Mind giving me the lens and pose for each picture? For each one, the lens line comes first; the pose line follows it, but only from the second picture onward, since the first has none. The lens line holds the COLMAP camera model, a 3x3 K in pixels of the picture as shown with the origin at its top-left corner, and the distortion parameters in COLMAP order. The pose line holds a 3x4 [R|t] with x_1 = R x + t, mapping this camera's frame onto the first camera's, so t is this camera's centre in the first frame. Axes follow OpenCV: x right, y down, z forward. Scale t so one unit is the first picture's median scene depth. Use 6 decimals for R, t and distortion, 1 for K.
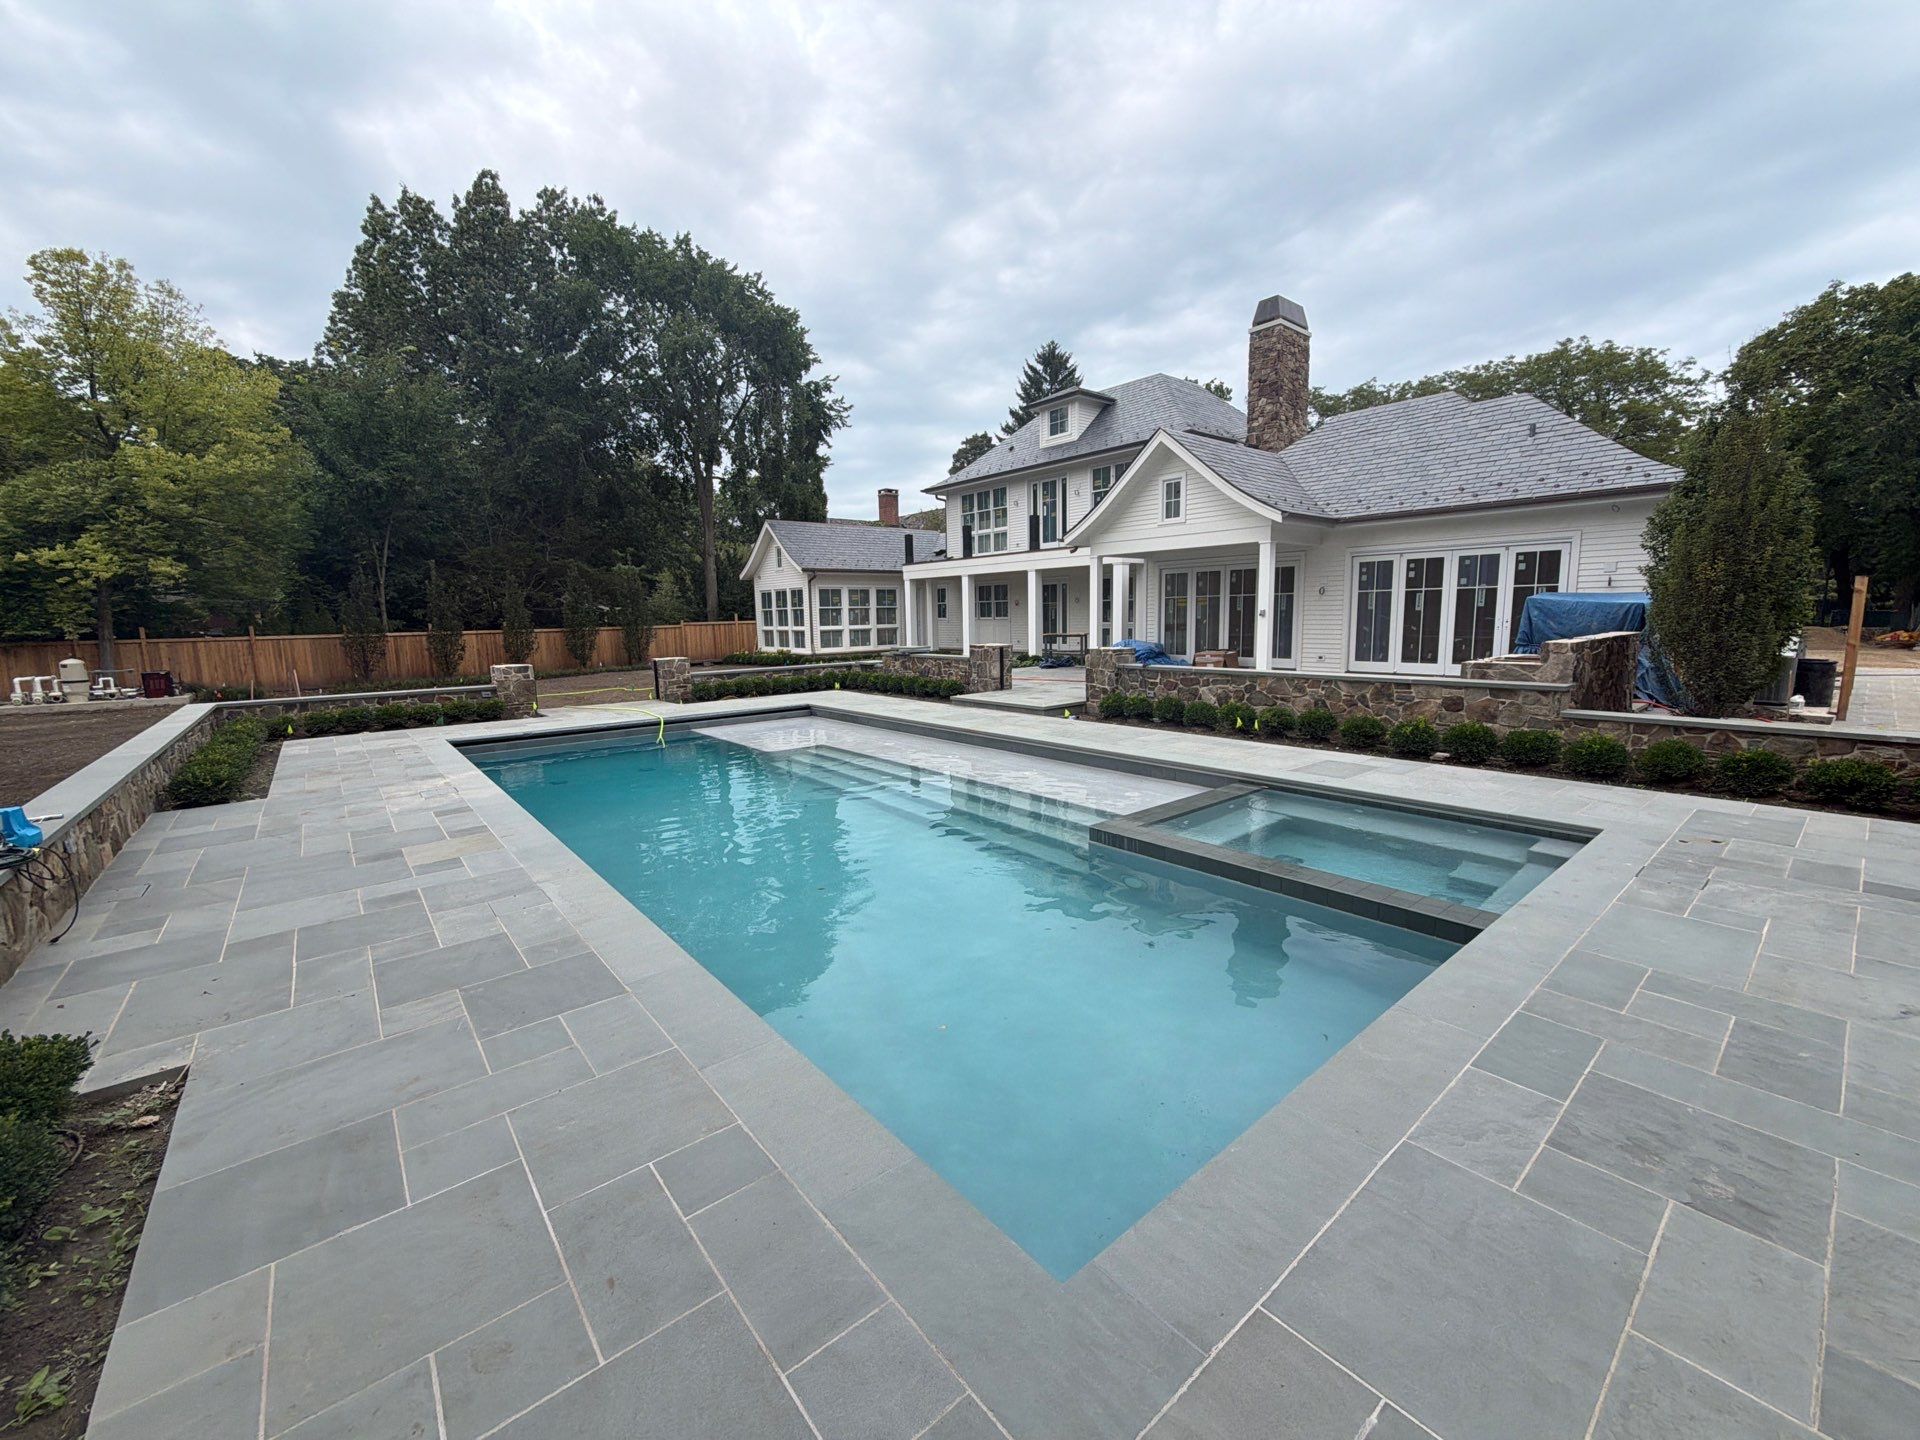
lens RADIAL K [[767.2, 0, 958.3], [0, 767.2, 716.0], [0, 0, 1]] dist [0.001048, -0.000509]
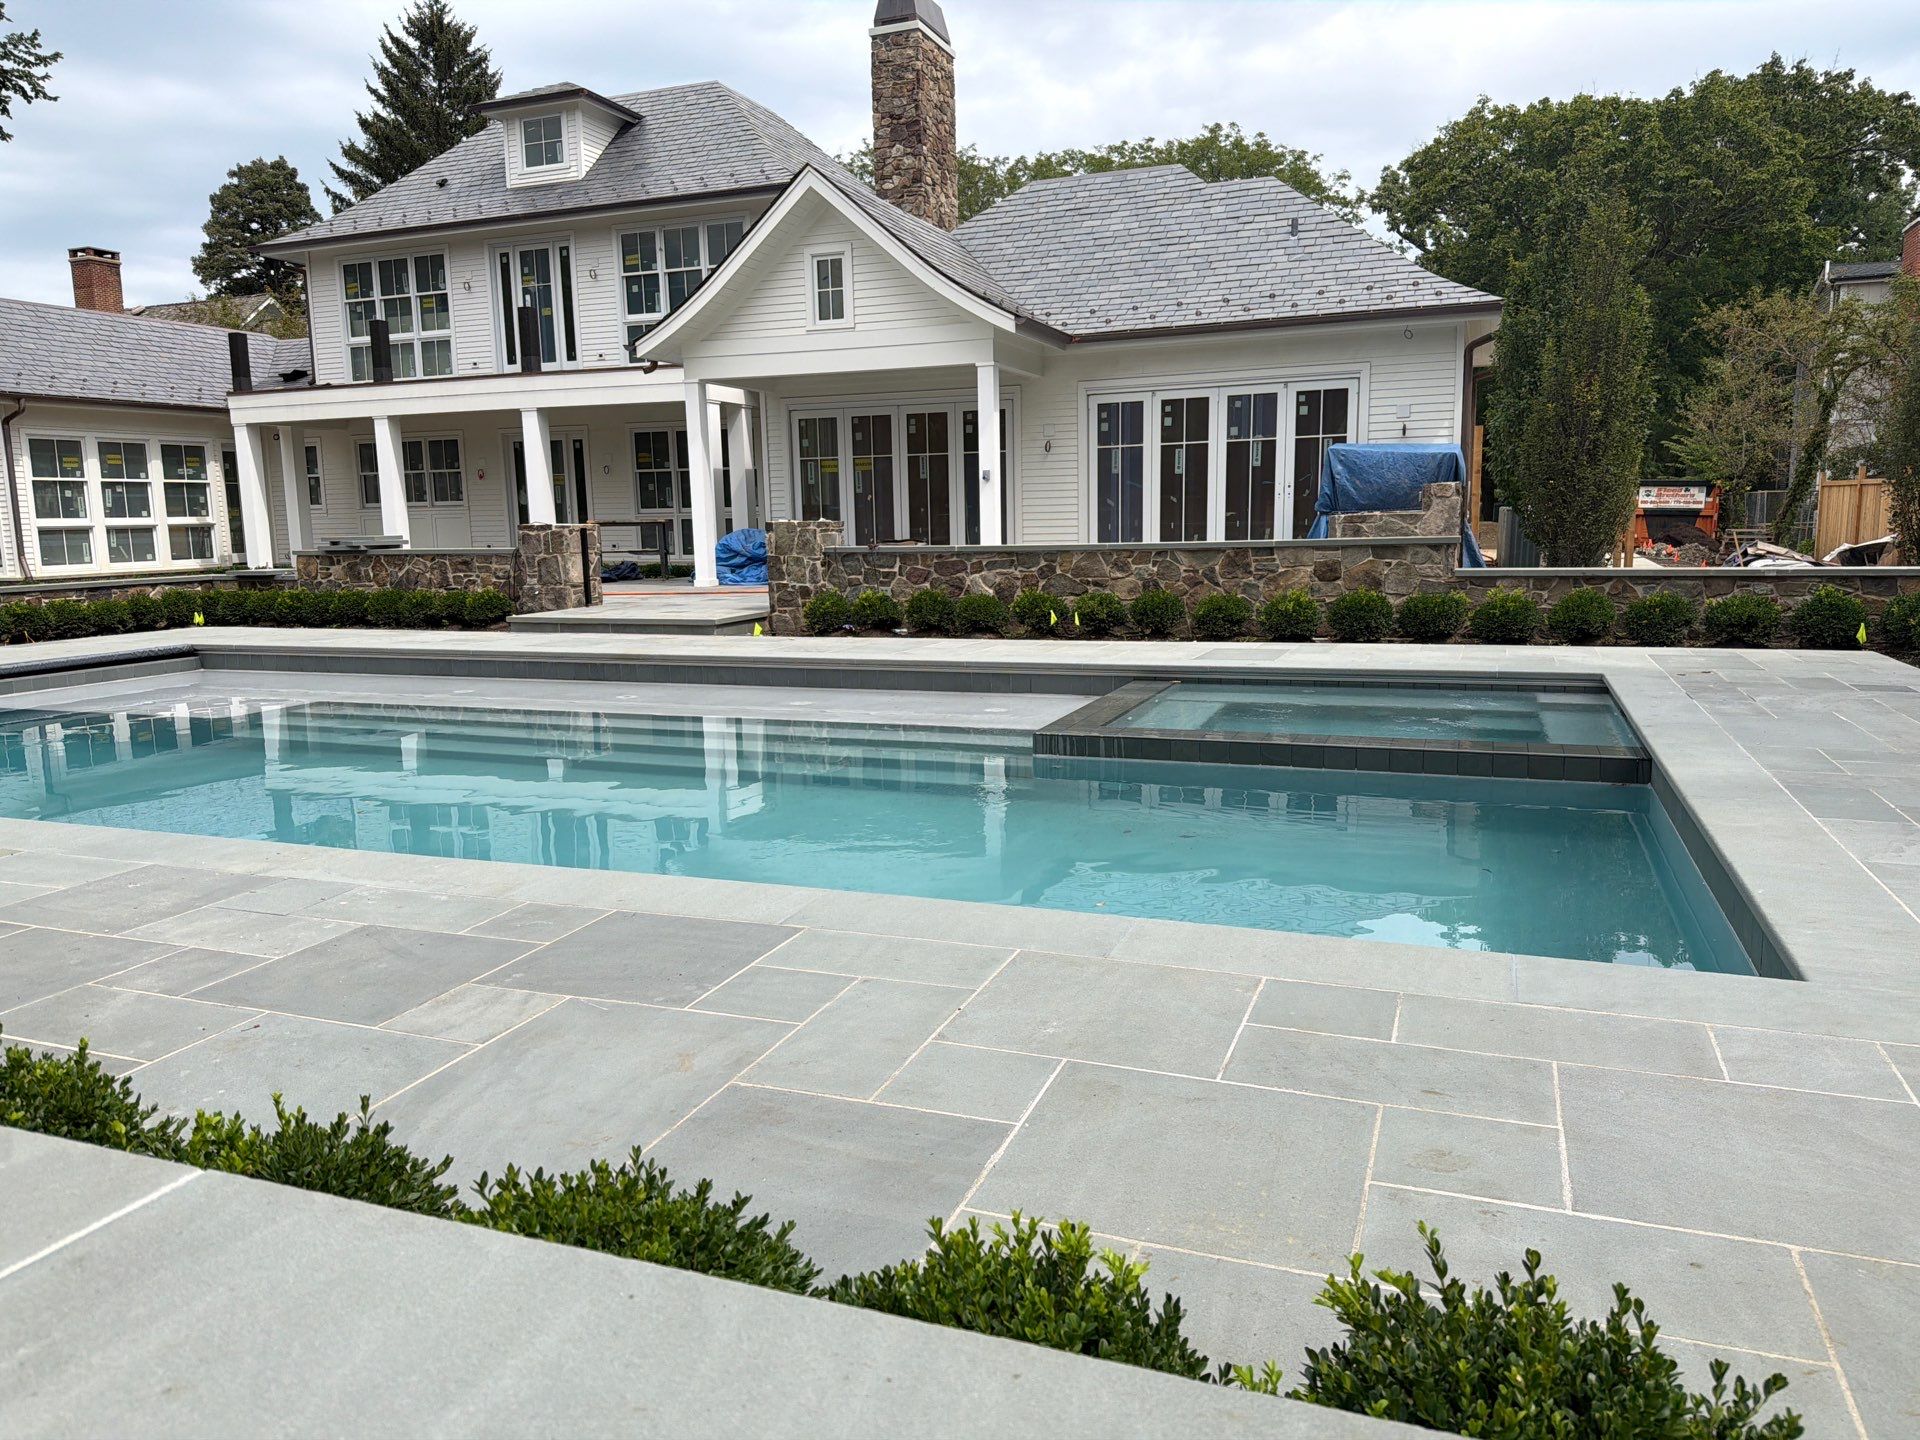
lens RADIAL K [[1349.9, 0, 950.4], [0, 1349.9, 722.1], [0, 0, 1]] dist [0.065024, -0.084345]
pose [[0.876182, -0.071356, 0.476669, -0.135233], [0.067266, 0.997405, 0.025665, 0.030851], [-0.477264, 0.009576, 0.878708, 0.007935]]
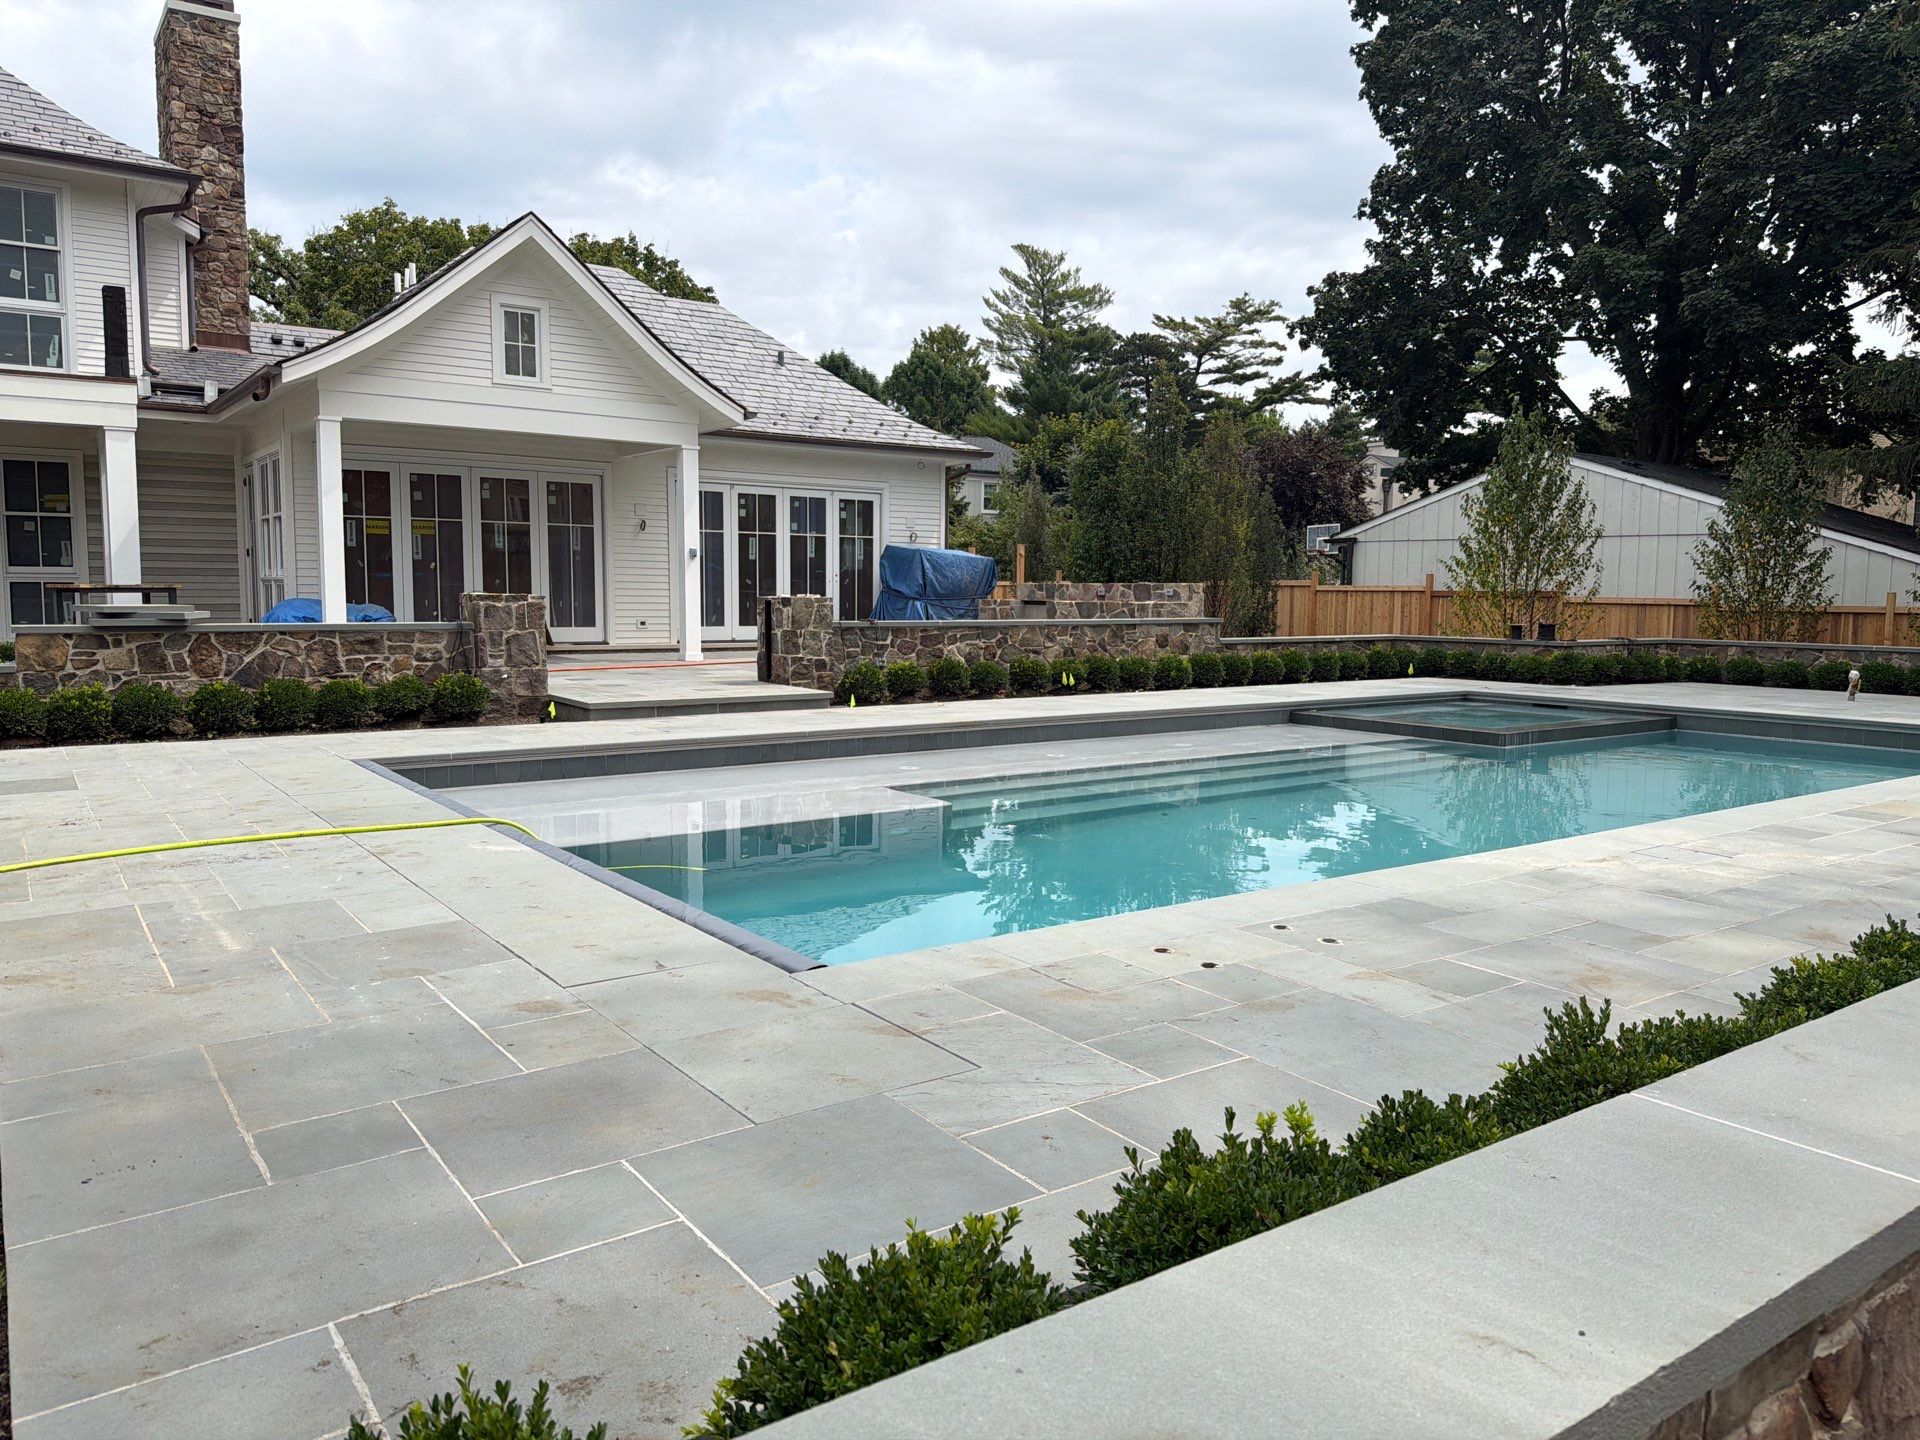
lens RADIAL K [[1349.9, 0, 970.4], [0, 1349.9, 748.9], [0, 0, 1]] dist [0.065024, -0.084345]
pose [[0.059242, -0.096732, 0.993546, -0.553598], [0.122676, 0.988455, 0.088922, -0.029113], [-0.990677, 0.116617, 0.070425, 0.494148]]
